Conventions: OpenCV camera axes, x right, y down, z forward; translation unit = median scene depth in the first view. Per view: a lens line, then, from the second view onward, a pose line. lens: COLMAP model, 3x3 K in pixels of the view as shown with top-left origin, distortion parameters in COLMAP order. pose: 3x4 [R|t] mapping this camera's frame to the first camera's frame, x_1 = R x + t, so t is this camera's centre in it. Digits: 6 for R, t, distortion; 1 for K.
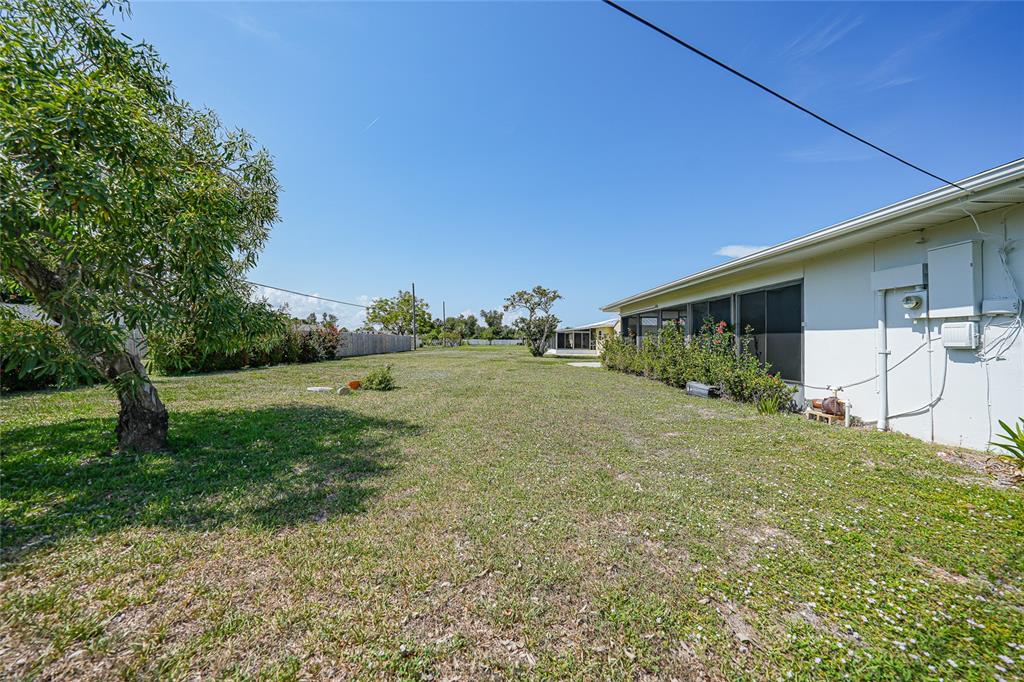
lens RADIAL K [[359.2, 0, 512.4], [0, 359.2, 337.1], [0, 0, 1]] dist [-0.020695, 0.003478]
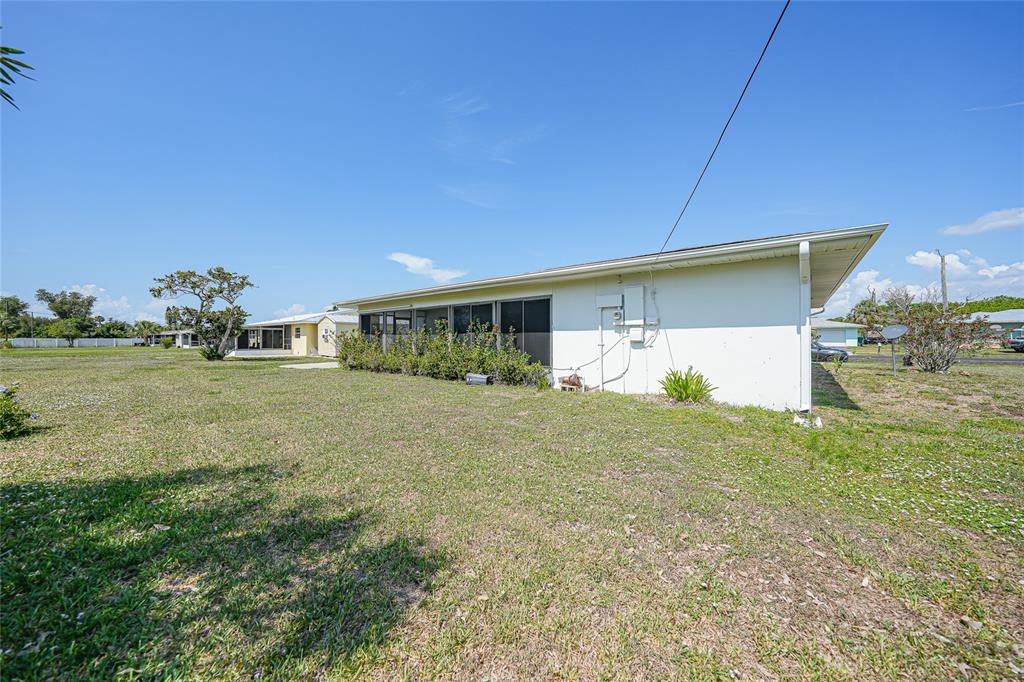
lens RADIAL K [[359.2, 0, 513.1], [0, 359.2, 337.1], [0, 0, 1]] dist [-0.020695, 0.003478]
pose [[0.641582, -0.003310, 0.767048, -0.332752], [-0.001572, 0.999983, 0.005630, -0.000838], [-0.767053, -0.004818, 0.641566, 0.140653]]
